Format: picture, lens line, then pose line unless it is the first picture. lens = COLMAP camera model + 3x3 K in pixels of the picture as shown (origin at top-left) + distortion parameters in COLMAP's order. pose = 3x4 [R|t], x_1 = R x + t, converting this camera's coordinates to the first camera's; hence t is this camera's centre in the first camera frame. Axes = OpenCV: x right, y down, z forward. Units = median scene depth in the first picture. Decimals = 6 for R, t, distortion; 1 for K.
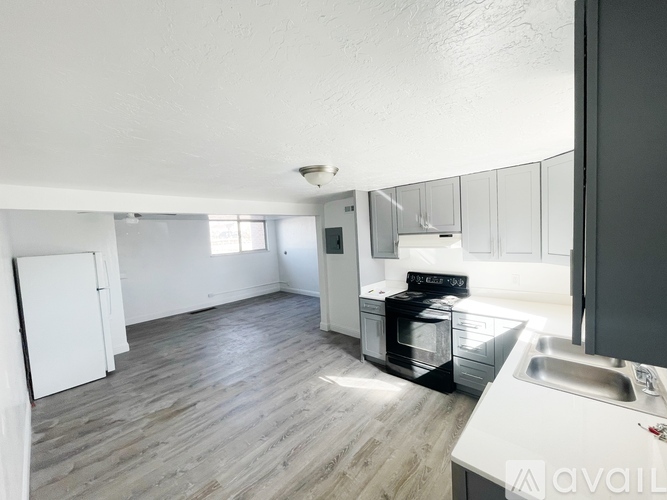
lens RADIAL K [[272.7, 0, 333.5], [0, 272.7, 250.0], [0, 0, 1]] dist [-0.001563, -0.000187]
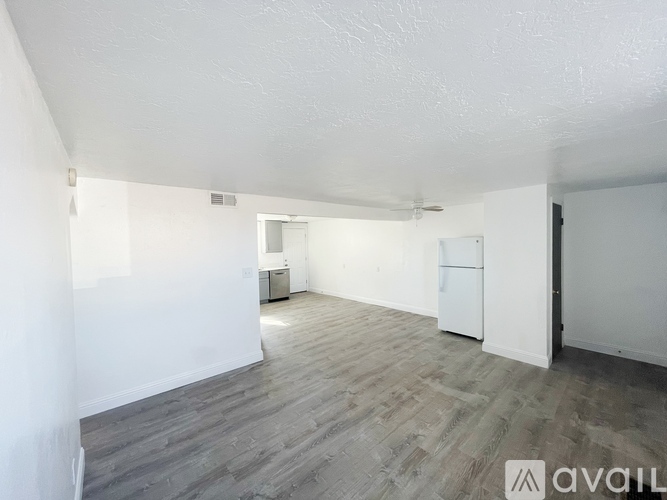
lens RADIAL K [[268.5, 0, 333.5], [0, 268.5, 250.0], [0, 0, 1]] dist [-0.001937, -0.000367]
pose [[-0.990469, 0.071565, 0.117683, -0.570215], [0.081133, 0.993597, 0.078629, -0.095528], [-0.111302, 0.087428, -0.989933, 2.725780]]
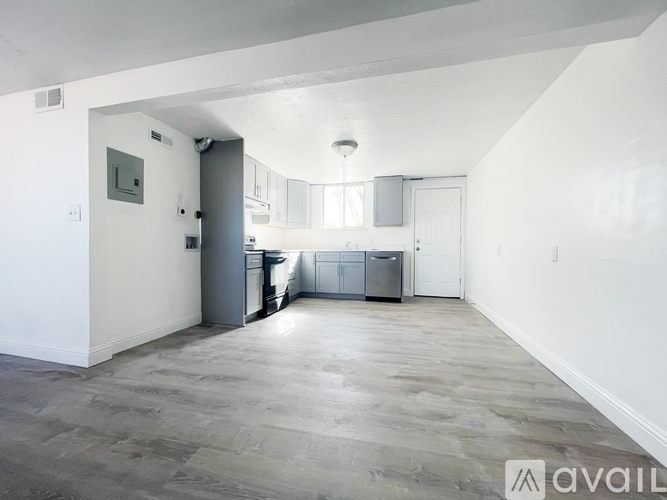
lens RADIAL K [[268.5, 0, 333.5], [0, 268.5, 250.0], [0, 0, 1]] dist [-0.001937, -0.000367]
pose [[-0.471734, 0.039002, 0.880878, -0.990168], [0.069007, 0.997590, -0.007214, 0.215674], [-0.879036, 0.057384, -0.473289, 1.357882]]
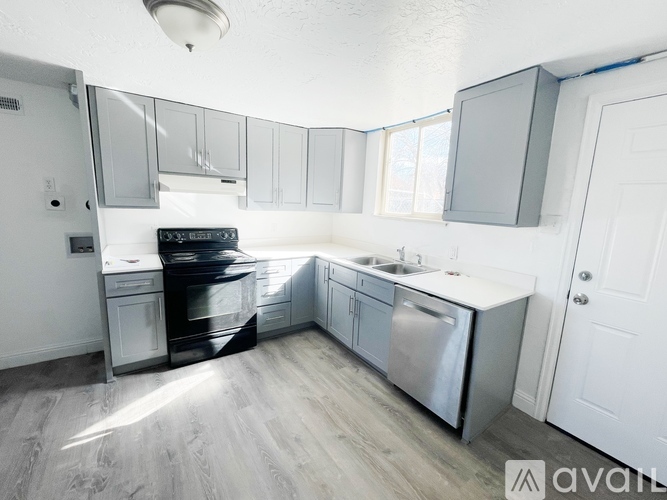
lens RADIAL K [[286.6, 0, 333.5], [0, 286.6, 250.0], [0, 0, 1]] dist [-0.000575, -0.000097]
pose [[0.228133, -0.101874, 0.968286, -0.425847], [0.003699, 0.994594, 0.103770, 0.072203], [-0.973623, -0.020092, 0.227277, 0.458990]]
